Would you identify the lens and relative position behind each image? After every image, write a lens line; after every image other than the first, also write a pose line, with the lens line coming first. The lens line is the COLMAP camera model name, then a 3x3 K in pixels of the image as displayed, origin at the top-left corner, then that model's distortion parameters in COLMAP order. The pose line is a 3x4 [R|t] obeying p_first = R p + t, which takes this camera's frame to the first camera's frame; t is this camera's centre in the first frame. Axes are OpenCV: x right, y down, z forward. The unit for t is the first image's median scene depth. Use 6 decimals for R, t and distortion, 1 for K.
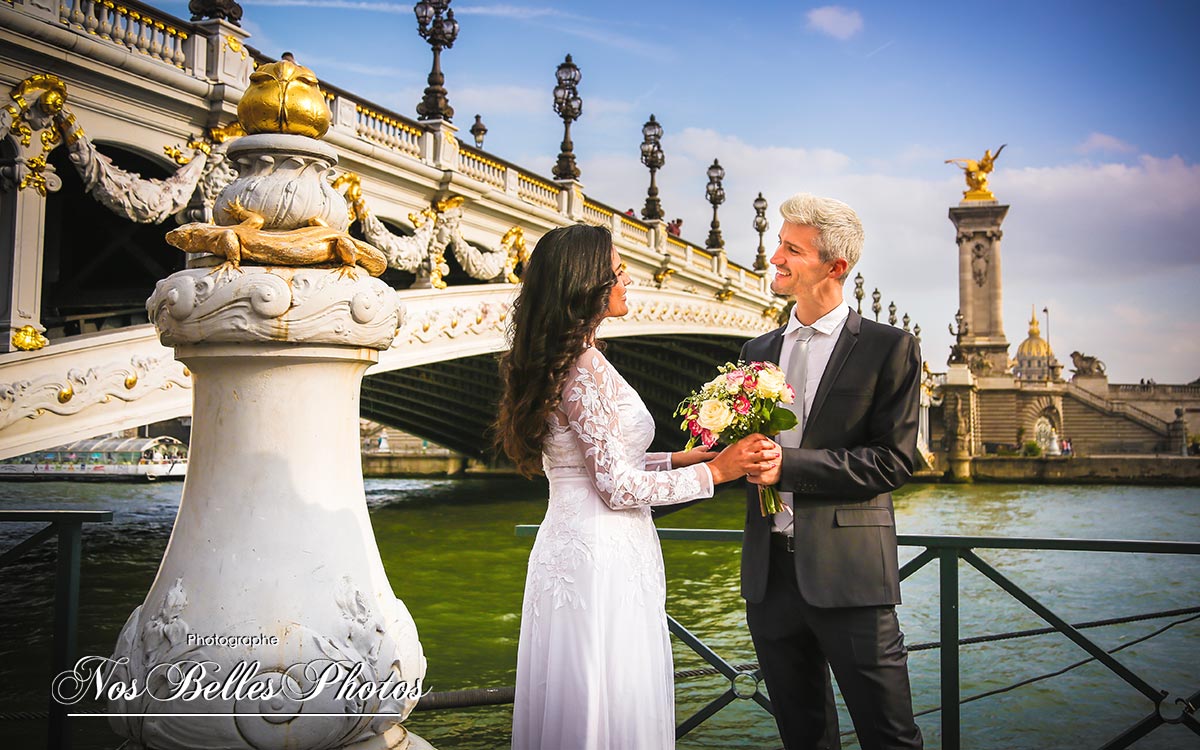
lens RADIAL K [[1307.3, 0, 629.5], [0, 1307.3, 325.1], [0, 0, 1]] dist [-0.025525, 0.132953]
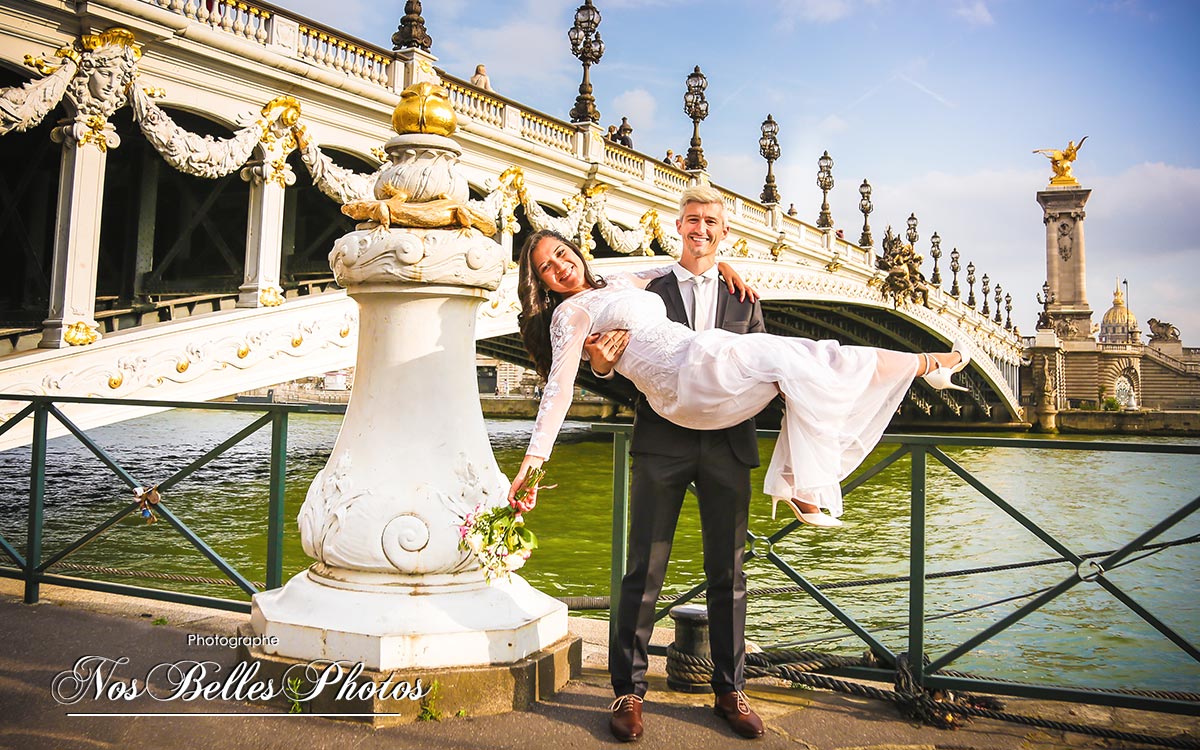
lens RADIAL K [[1107.6, 0, 556.0], [0, 1107.6, 273.6], [0, 0, 1]] dist [-0.134985, 0.095381]
pose [[0.983424, 0.001550, -0.181312, 0.006081], [-0.004907, 0.999825, -0.018067, 0.001576], [0.181252, 0.018657, 0.983260, -0.008694]]
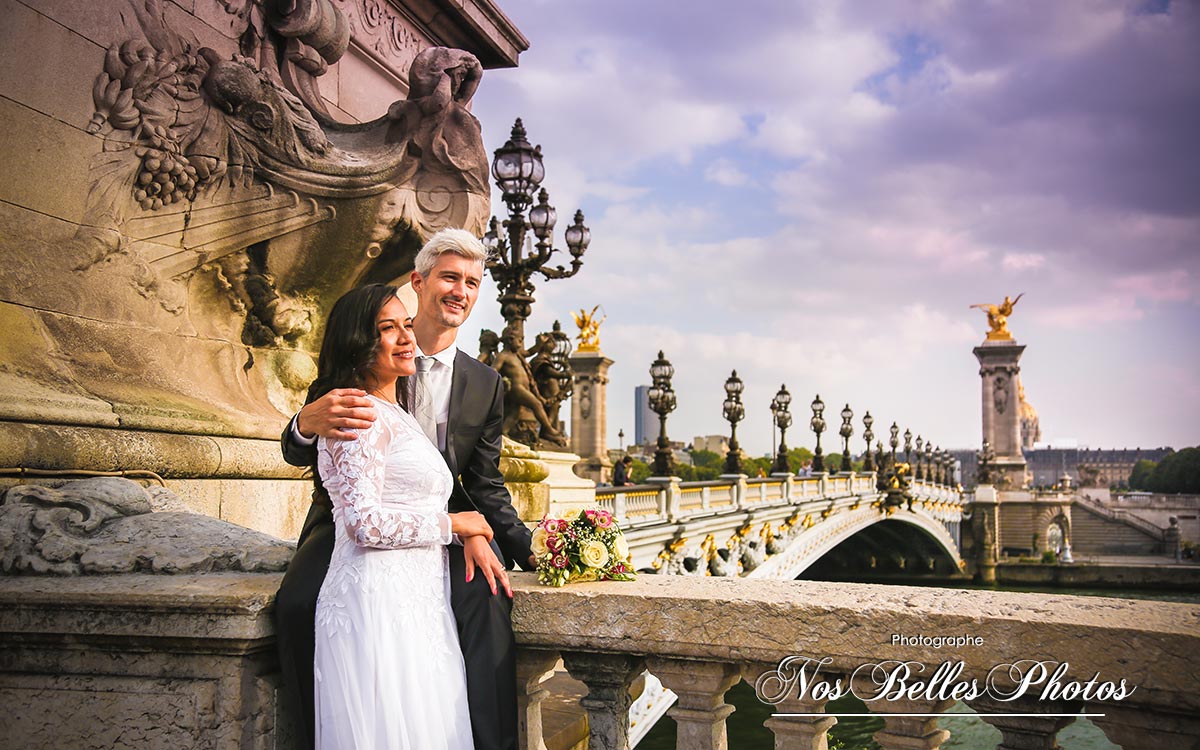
lens RADIAL K [[1212.8, 0, 611.3], [0, 1212.8, 402.3], [0, 0, 1]] dist [0.006068, 0.095683]
pose [[0.999811, -0.002953, -0.019228, -0.133322], [0.003319, 0.999814, 0.019023, -0.134555], [0.019168, -0.019083, 0.999634, -0.218954]]
